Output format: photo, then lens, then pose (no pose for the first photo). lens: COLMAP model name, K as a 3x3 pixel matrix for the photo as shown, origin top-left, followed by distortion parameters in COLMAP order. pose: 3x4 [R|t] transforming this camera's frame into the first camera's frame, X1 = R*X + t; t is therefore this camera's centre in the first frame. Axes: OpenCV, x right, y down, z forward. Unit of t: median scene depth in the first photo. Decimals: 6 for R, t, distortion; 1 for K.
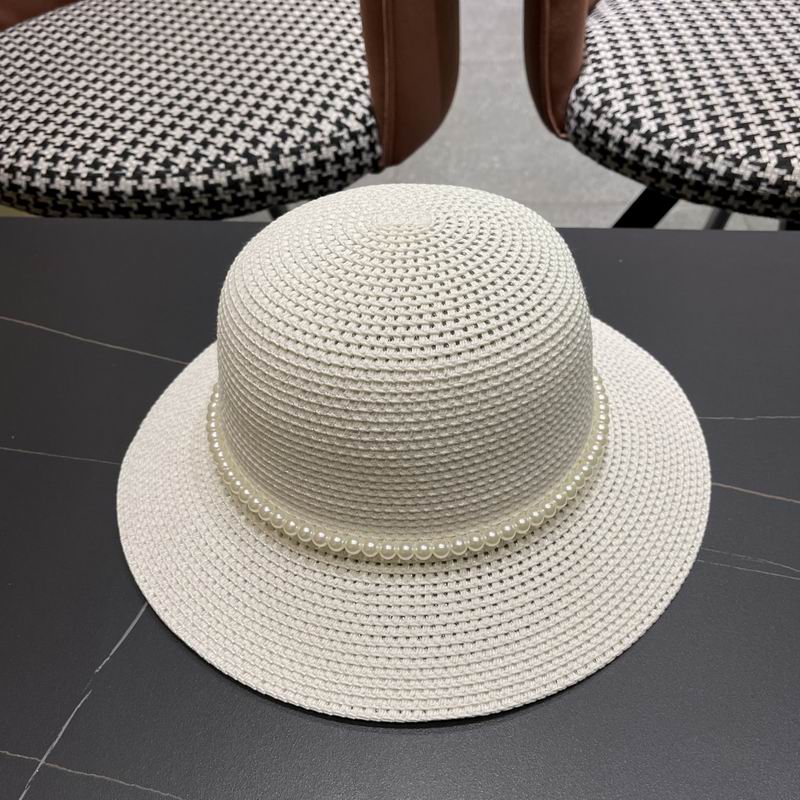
lens RADIAL K [[850.5, 0, 393.1], [0, 850.5, 406.4], [0, 0, 1]] dist [0.016418, 0.000000]
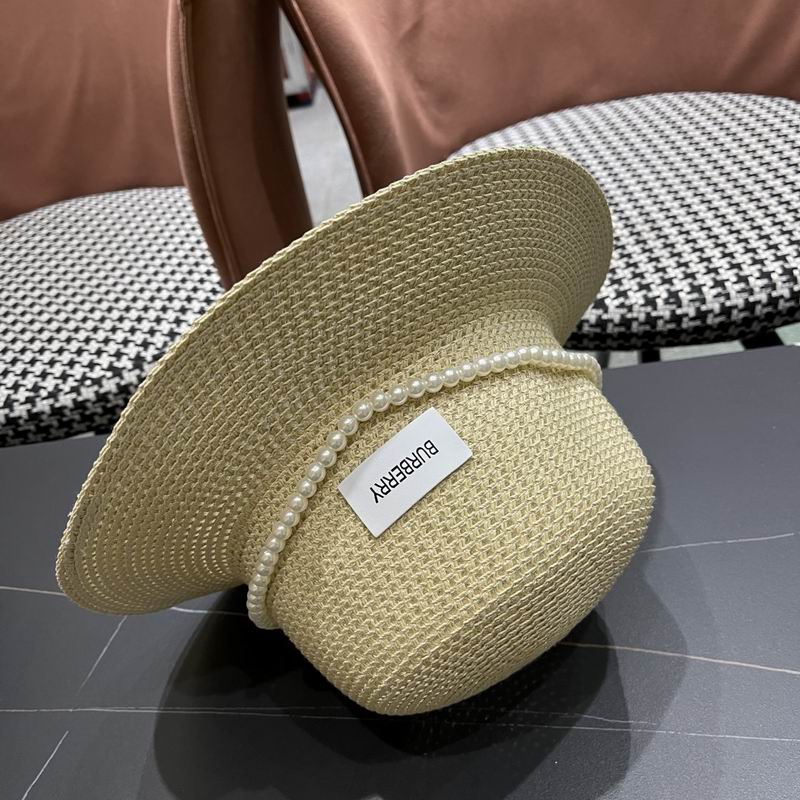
lens RADIAL K [[850.5, 0, 400.0], [0, 850.5, 407.9], [0, 0, 1]] dist [0.016418, 0.000000]
pose [[0.987249, -0.156511, 0.029045, 0.140855], [0.159024, 0.977865, -0.135982, -0.044003], [-0.007120, 0.138867, 0.990285, -0.046049]]
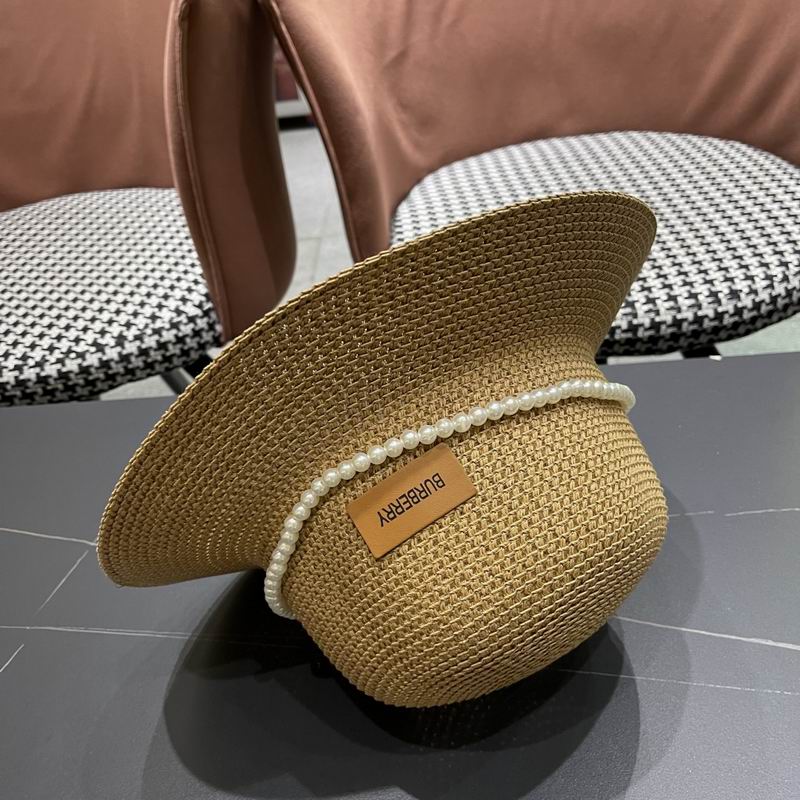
lens RADIAL K [[850.5, 0, 396.4], [0, 850.5, 404.8], [0, 0, 1]] dist [0.016418, 0.000000]
pose [[0.995318, -0.091266, 0.031833, 0.186072], [0.095375, 0.980803, -0.170085, 0.021263], [-0.015699, 0.172325, 0.984915, -0.129354]]
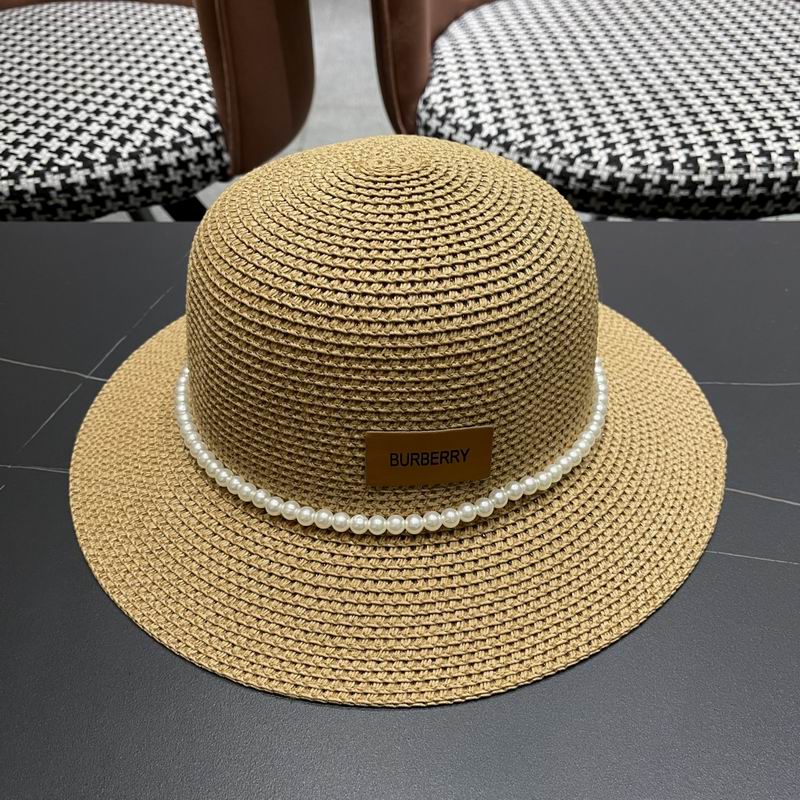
lens RADIAL K [[850.5, 0, 401.3], [0, 850.5, 399.7], [0, 0, 1]] dist [0.016418, 0.000000]
pose [[0.995721, -0.029121, 0.087705, 0.094697], [0.035554, 0.996720, -0.072704, 0.061072], [-0.085300, 0.075512, 0.993490, 0.022189]]
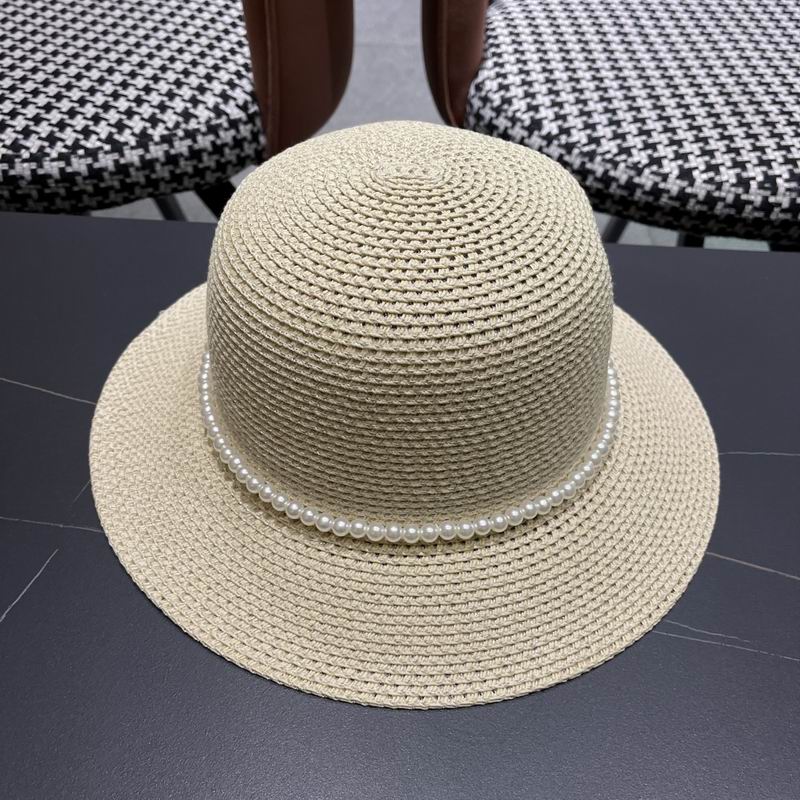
lens RADIAL K [[850.5, 0, 398.4], [0, 850.5, 414.0], [0, 0, 1]] dist [0.016418, 0.000000]
pose [[0.993453, 0.004850, 0.114135, 0.026123], [-0.008197, 0.999550, 0.028871, -0.036775], [-0.113943, -0.029617, 0.993046, 0.069726]]
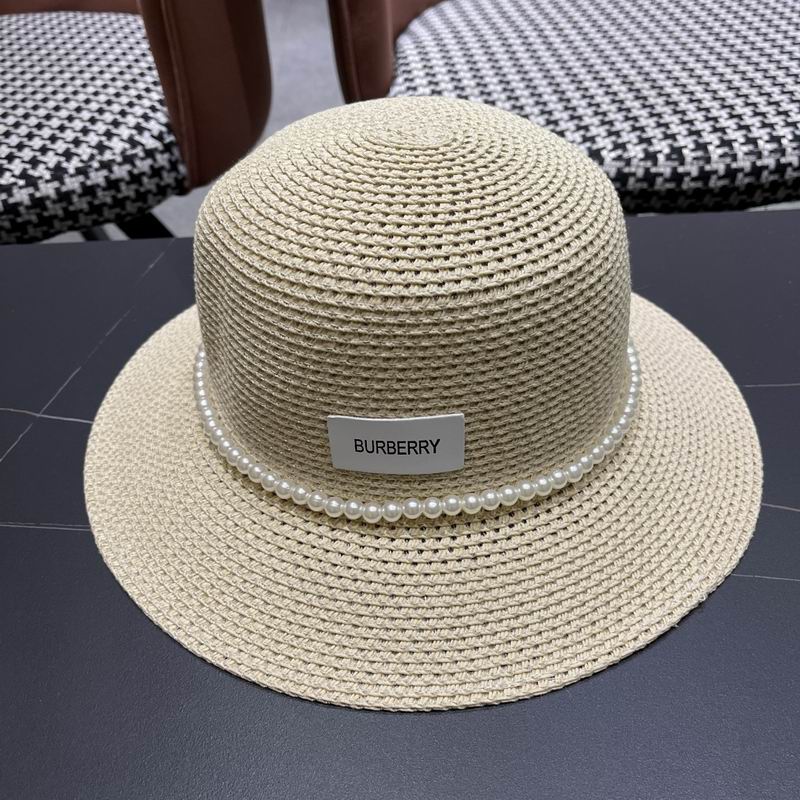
lens RADIAL K [[850.5, 0, 405.0], [0, 850.5, 398.4], [0, 0, 1]] dist [0.016418, 0.000000]
pose [[0.988535, -0.080370, 0.127828, 0.088095], [0.091207, 0.992507, -0.081304, 0.045563], [-0.120336, 0.092031, 0.988458, 0.081874]]
